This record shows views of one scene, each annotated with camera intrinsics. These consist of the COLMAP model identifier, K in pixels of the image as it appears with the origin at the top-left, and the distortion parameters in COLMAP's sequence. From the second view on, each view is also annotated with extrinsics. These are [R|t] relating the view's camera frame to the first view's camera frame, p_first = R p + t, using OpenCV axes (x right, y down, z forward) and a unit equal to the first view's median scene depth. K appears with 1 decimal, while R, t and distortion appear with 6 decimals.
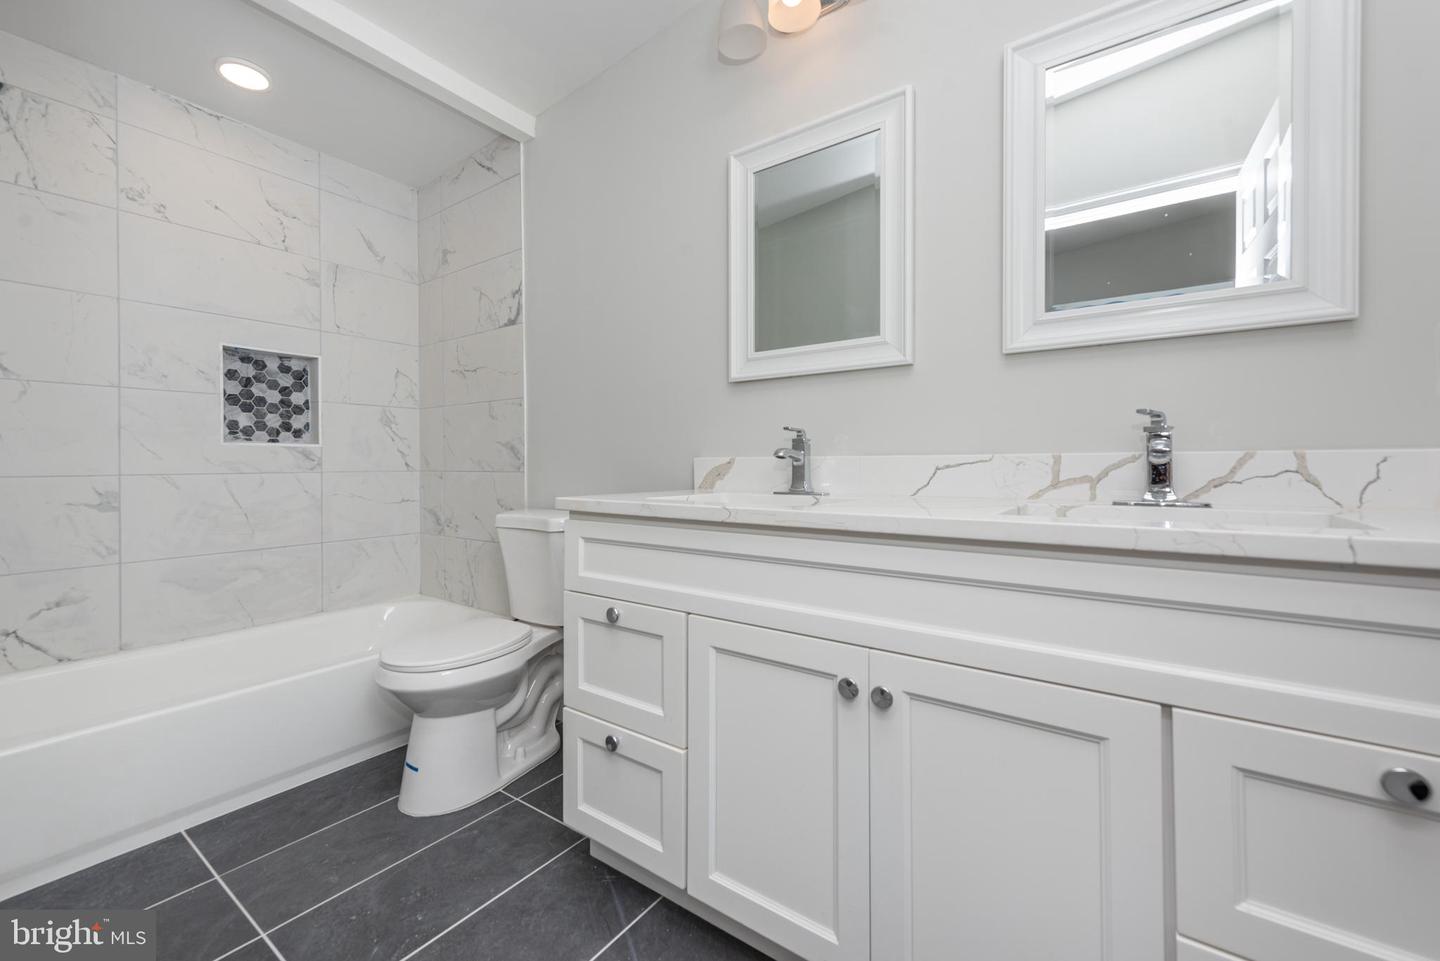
lens RADIAL K [[589.0, 0, 726.7], [0, 589.0, 482.4], [0, 0, 1]] dist [0.041280, -0.010706]
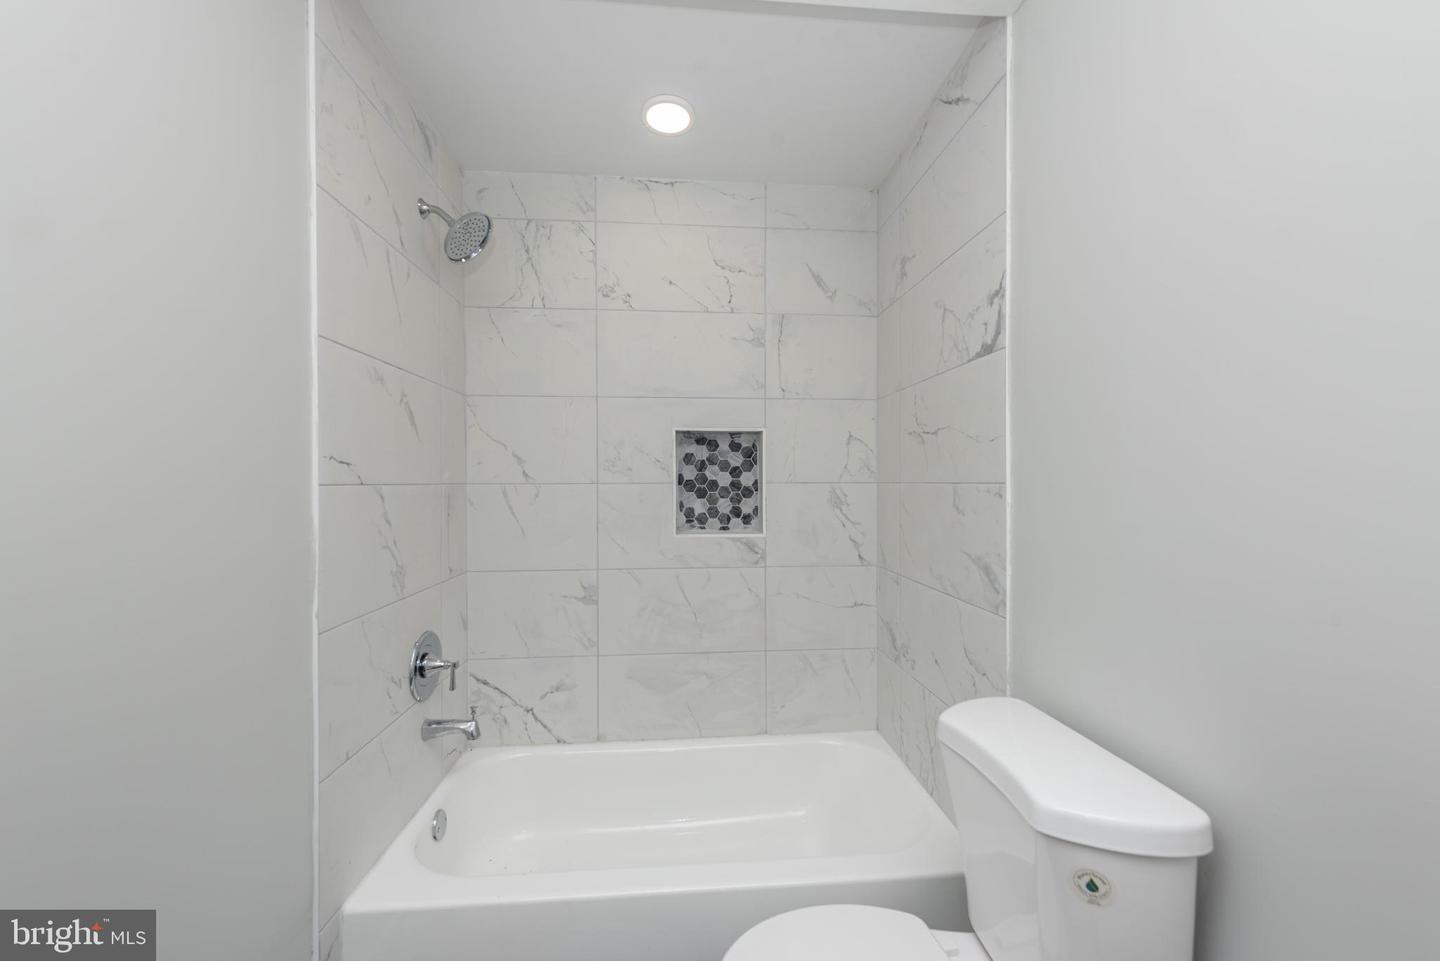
lens RADIAL K [[589.0, 0, 726.7], [0, 589.0, 482.4], [0, 0, 1]] dist [0.041280, -0.010706]
pose [[0.650865, 0.006123, -0.759169, -0.094346], [-0.022340, 0.999689, -0.011090, -0.130917], [0.758865, 0.024177, 0.650799, 0.446048]]
